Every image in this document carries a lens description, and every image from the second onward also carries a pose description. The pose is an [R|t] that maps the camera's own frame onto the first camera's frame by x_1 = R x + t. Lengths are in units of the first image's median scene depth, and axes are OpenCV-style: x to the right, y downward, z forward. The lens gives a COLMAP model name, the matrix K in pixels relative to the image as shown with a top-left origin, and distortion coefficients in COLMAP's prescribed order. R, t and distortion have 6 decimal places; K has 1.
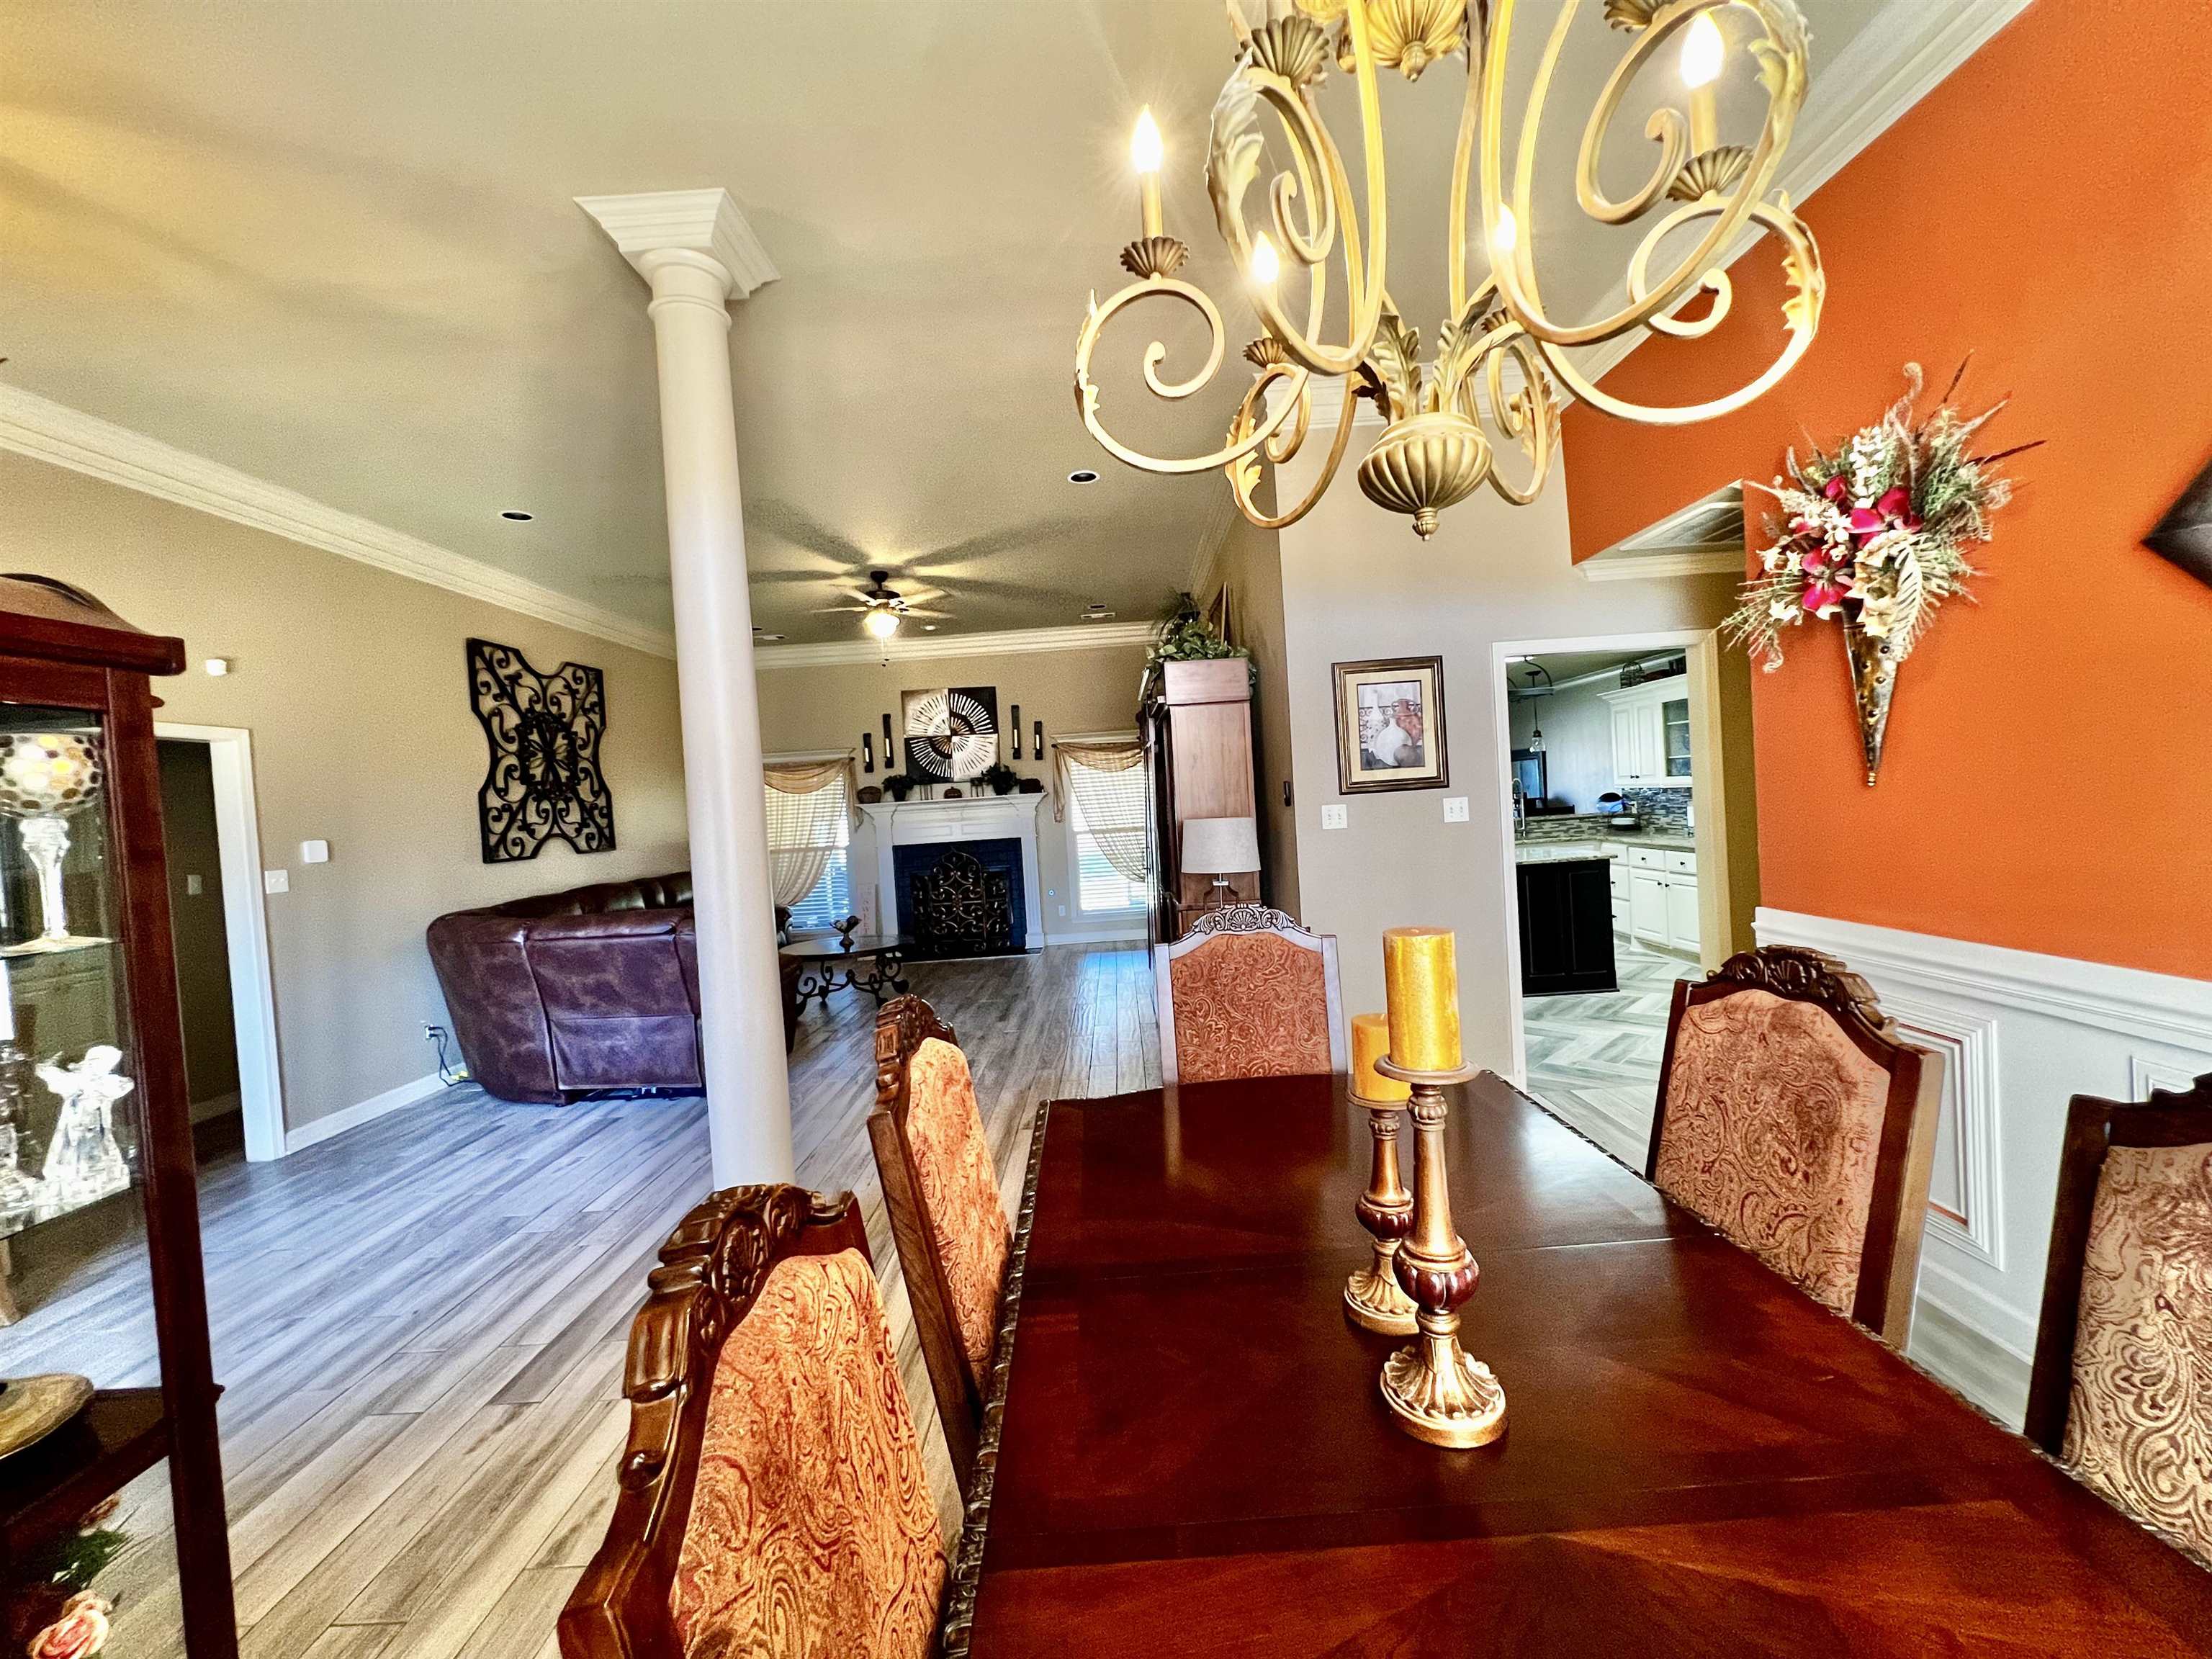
lens RADIAL K [[887.1, 0, 1104.7], [0, 887.1, 823.3], [0, 0, 1]] dist [-0.003907, 0.000515]
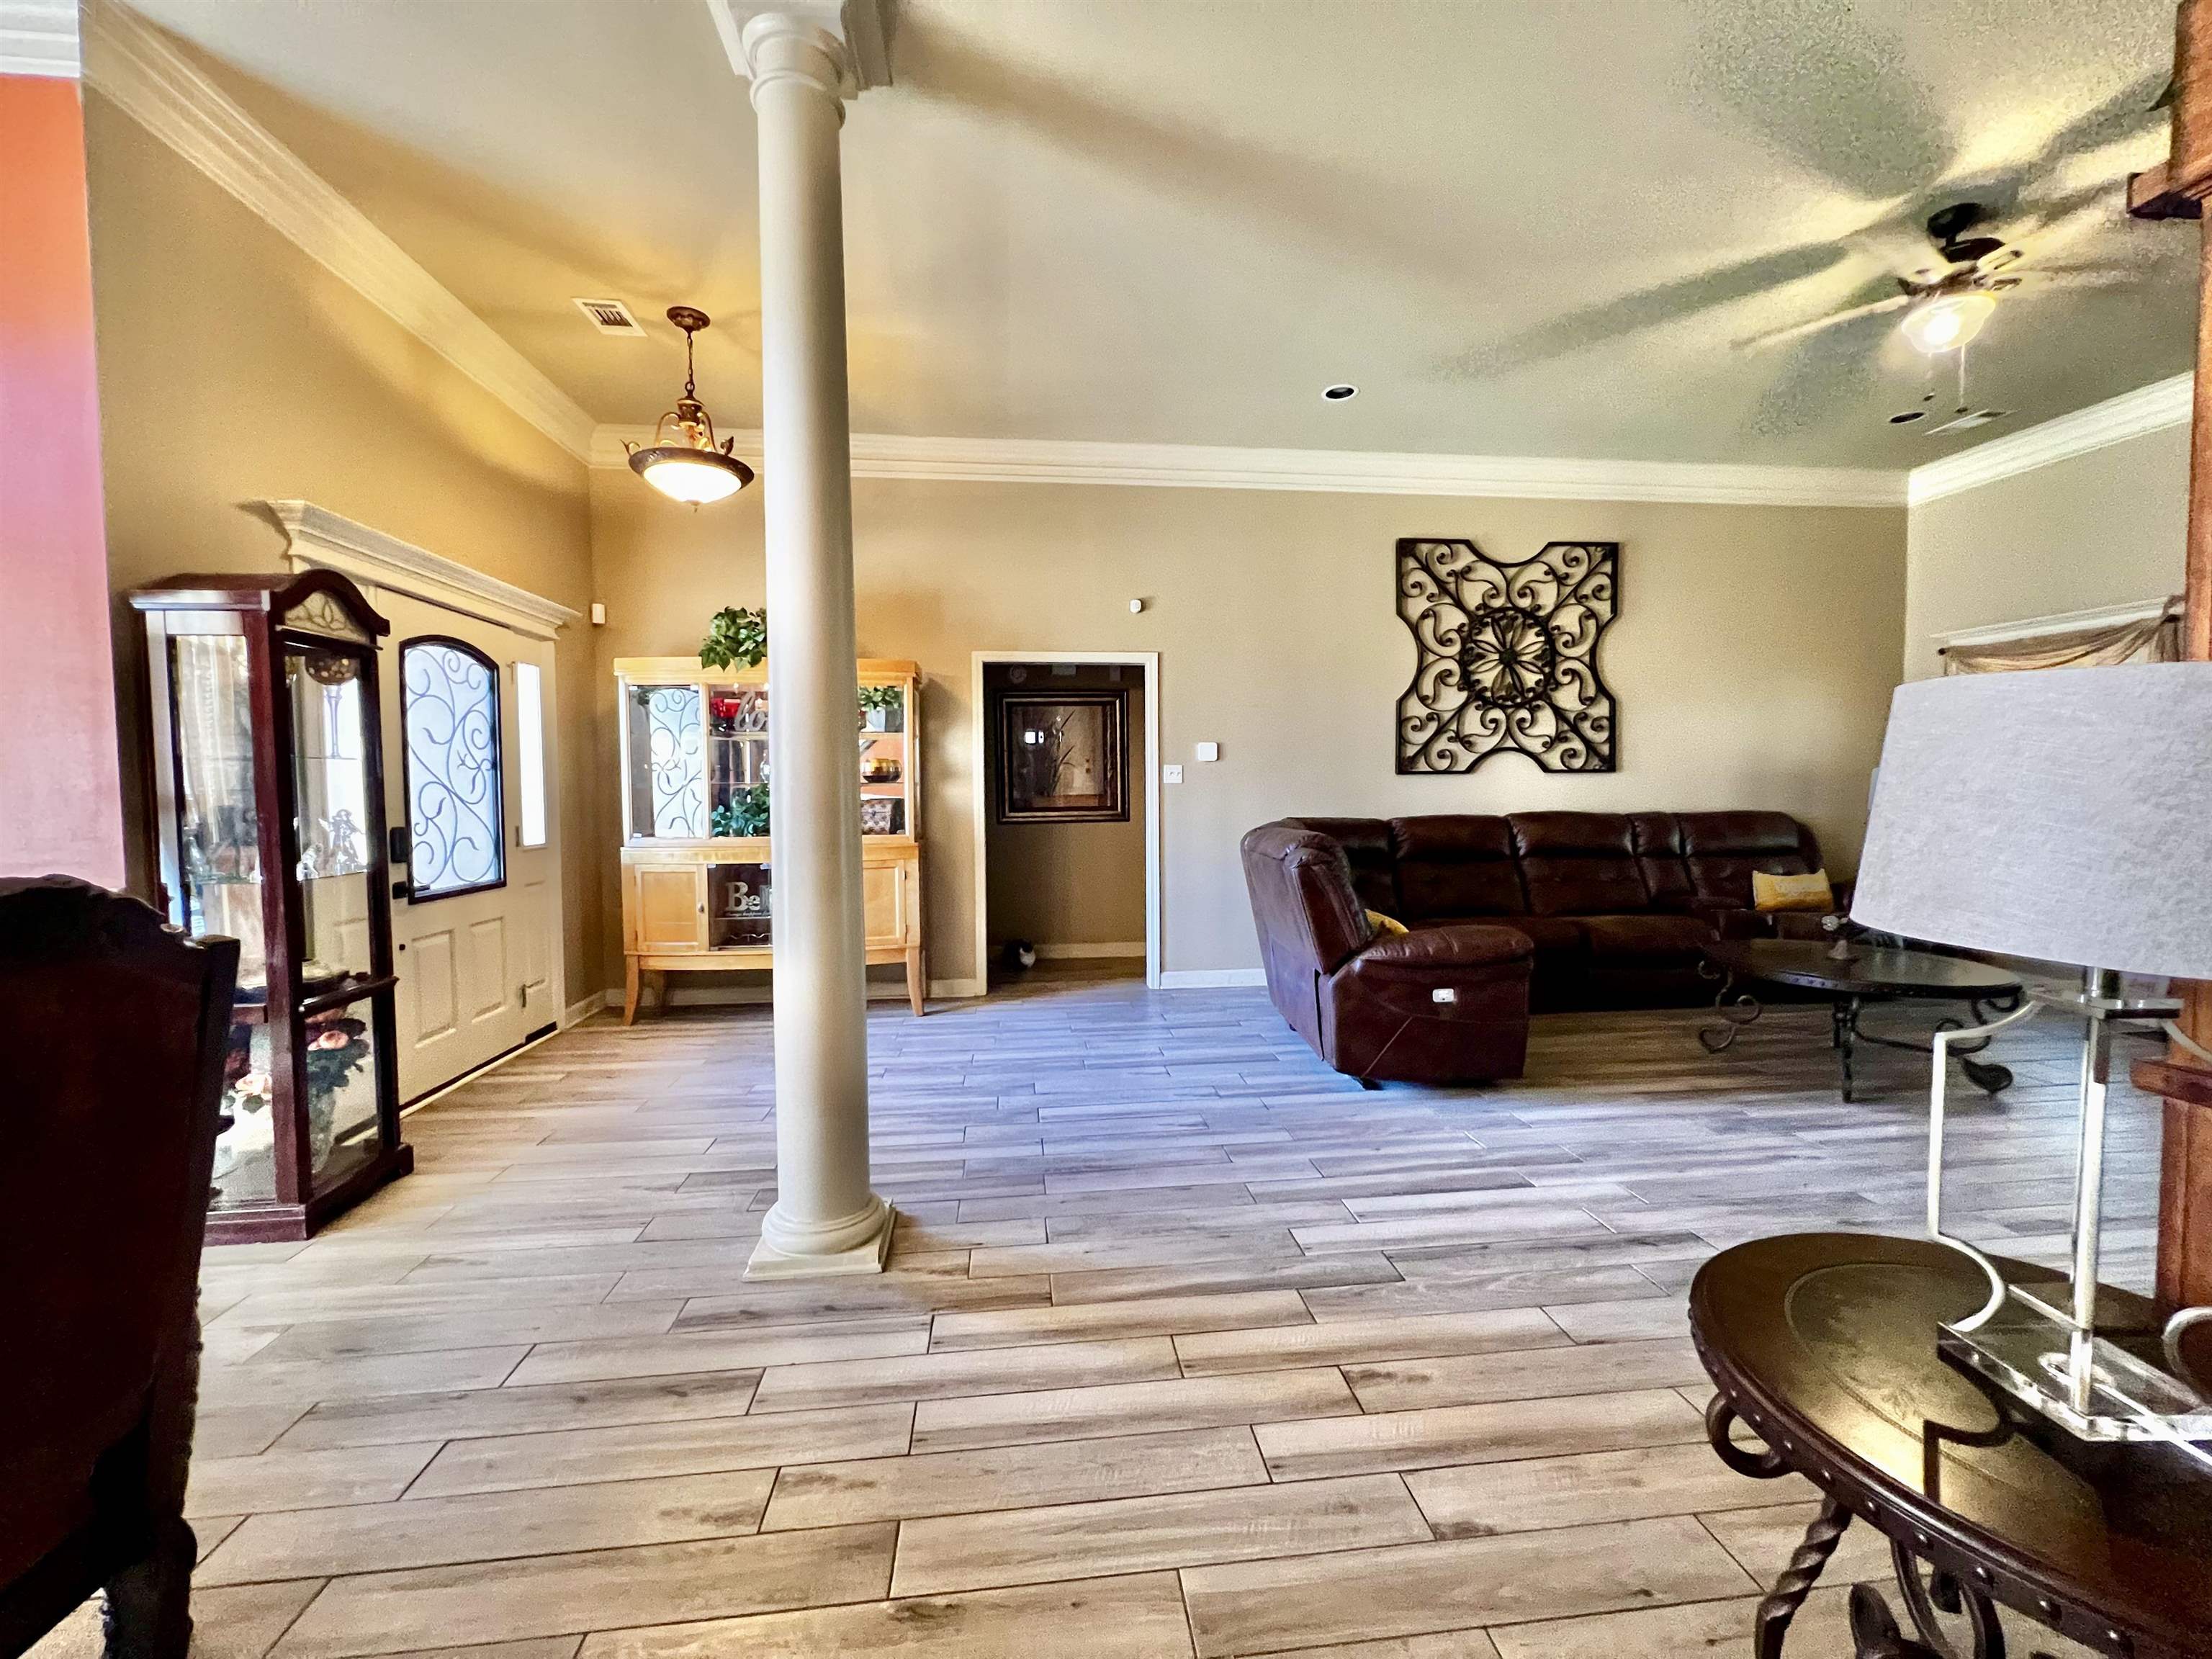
lens RADIAL K [[891.0, 0, 1113.0], [0, 891.0, 826.5], [0, 0, 1]] dist [-0.002634, 0.000647]
pose [[0.127158, 0.105799, -0.986224, 0.191702], [-0.023650, 0.994336, 0.103620, 0.006977], [0.991600, 0.010148, 0.128940, 0.476582]]
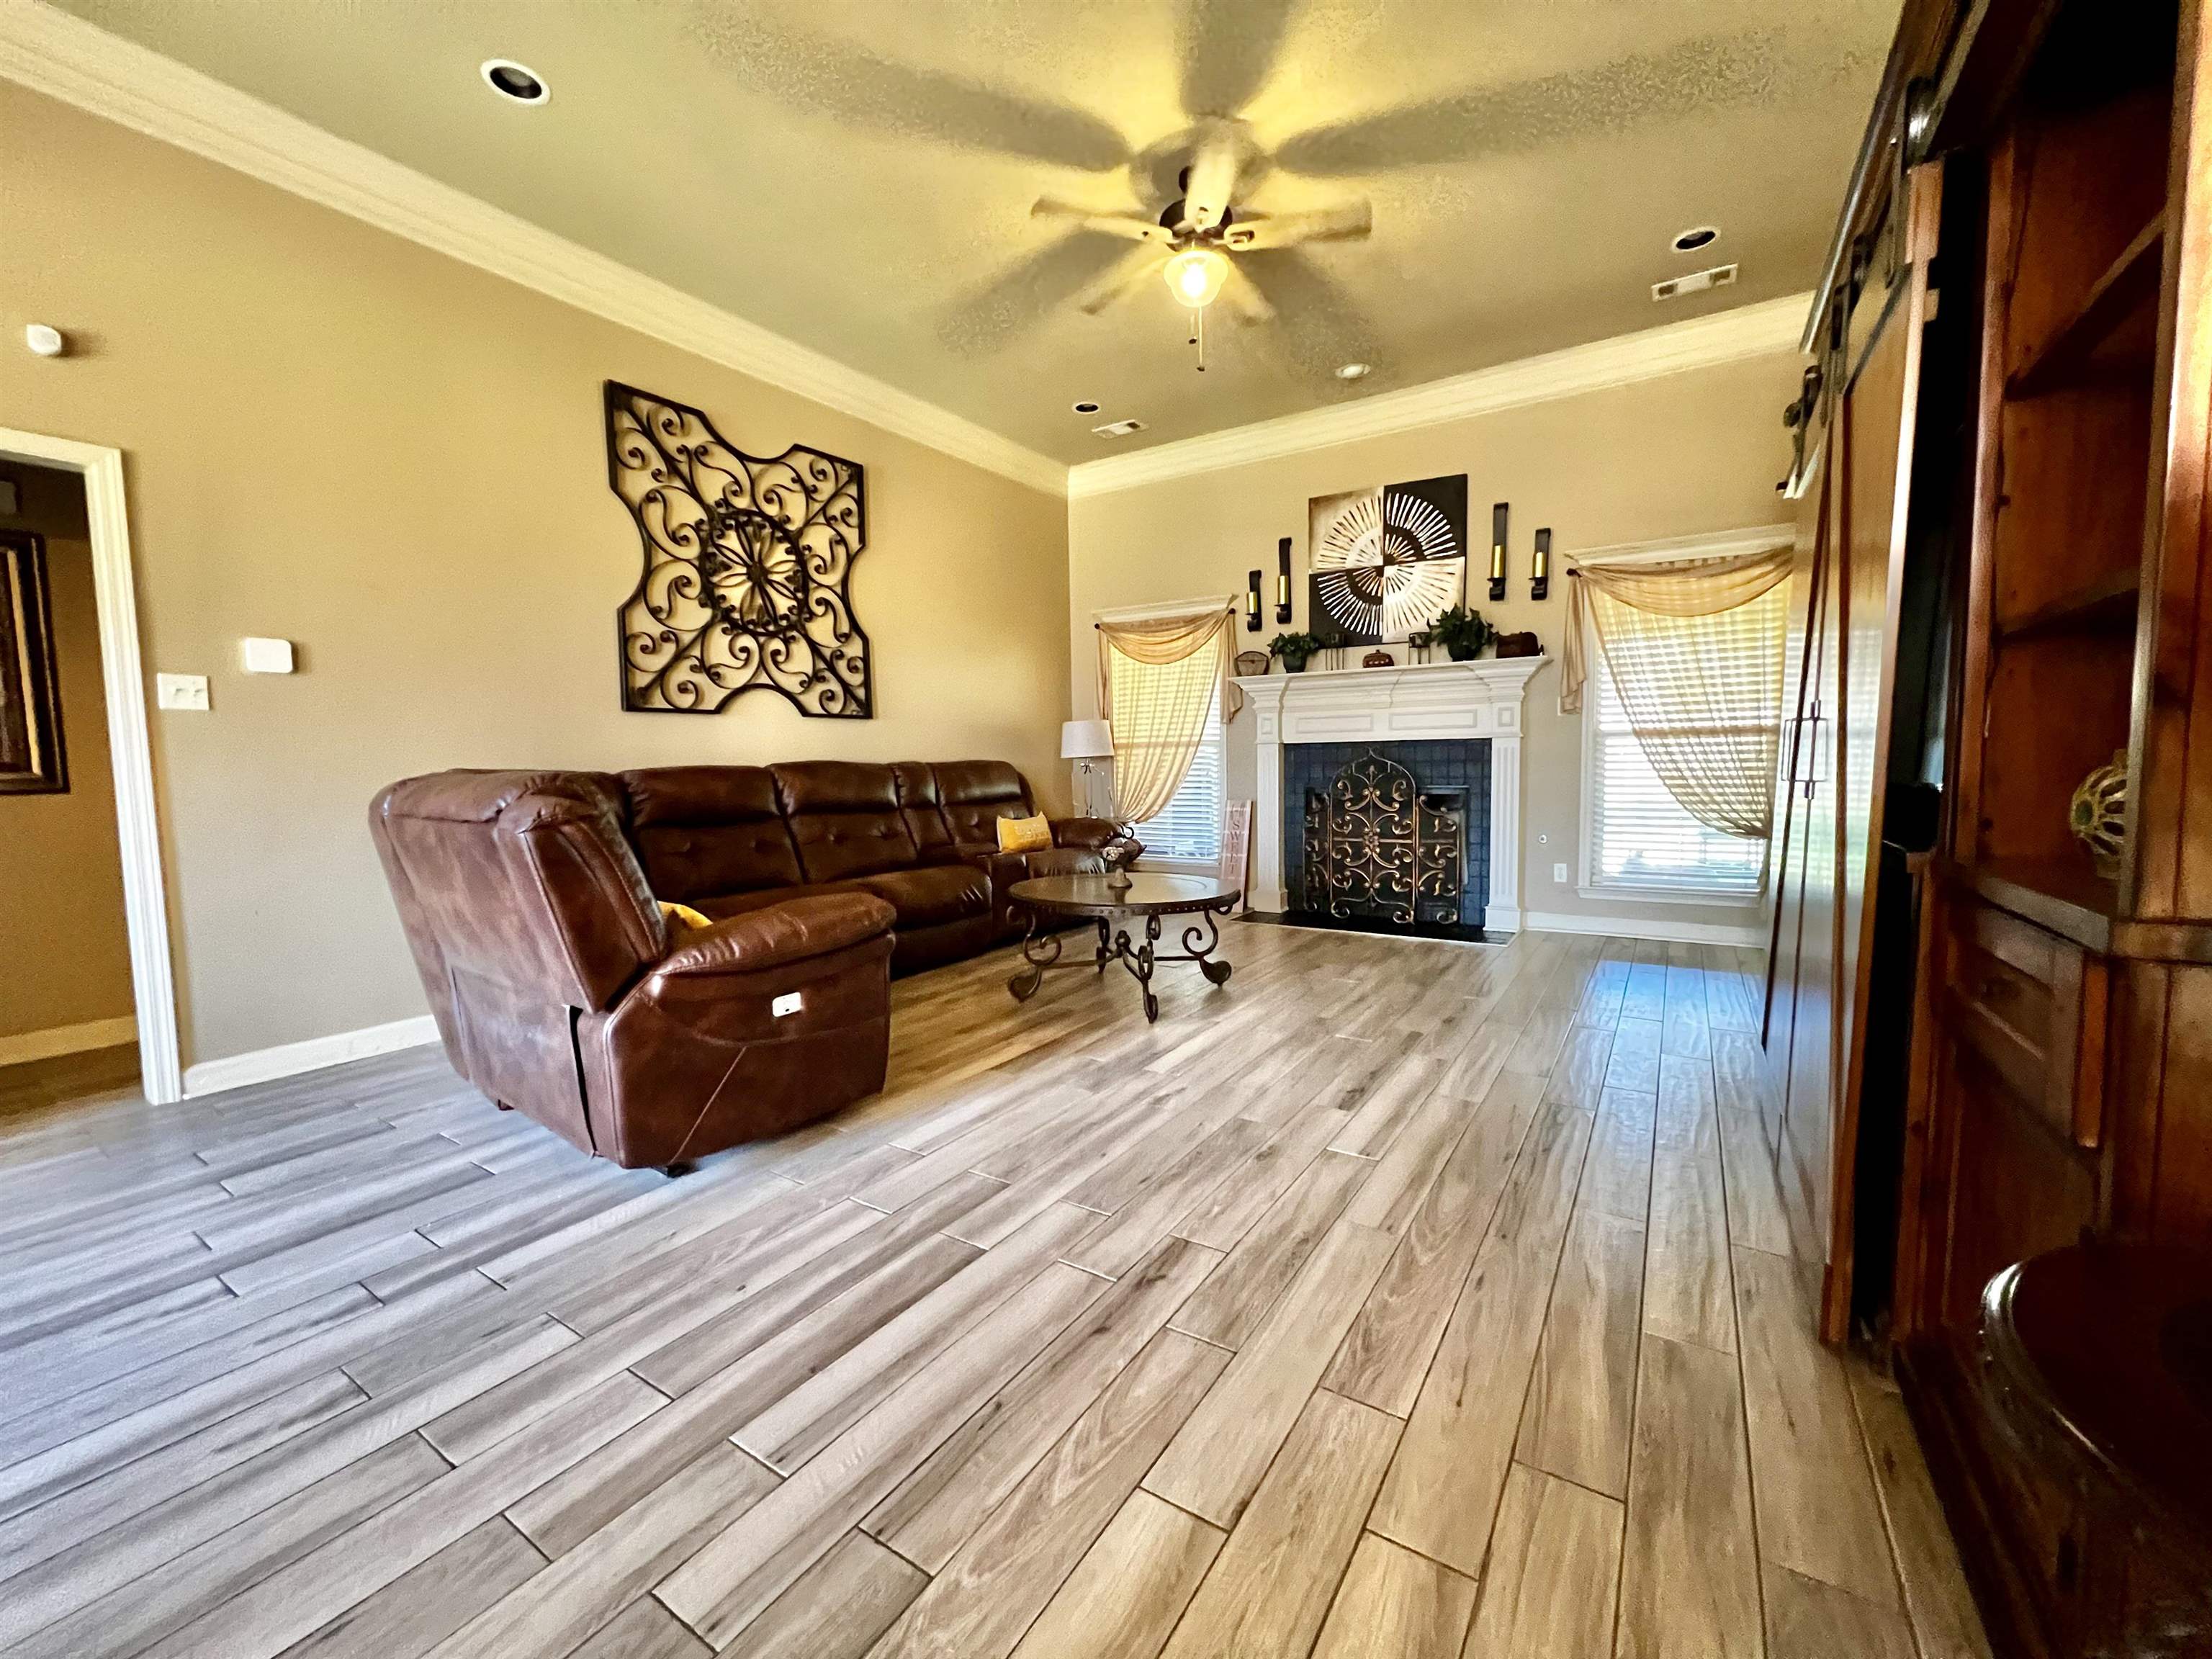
lens RADIAL K [[887.1, 0, 1104.7], [0, 887.1, 823.3], [0, 0, 1]] dist [-0.003907, 0.000515]
pose [[0.843818, 0.088555, -0.529273, 0.003114], [-0.049973, 0.994971, 0.086801, 0.045136], [0.534298, -0.046795, 0.844000, 0.509170]]
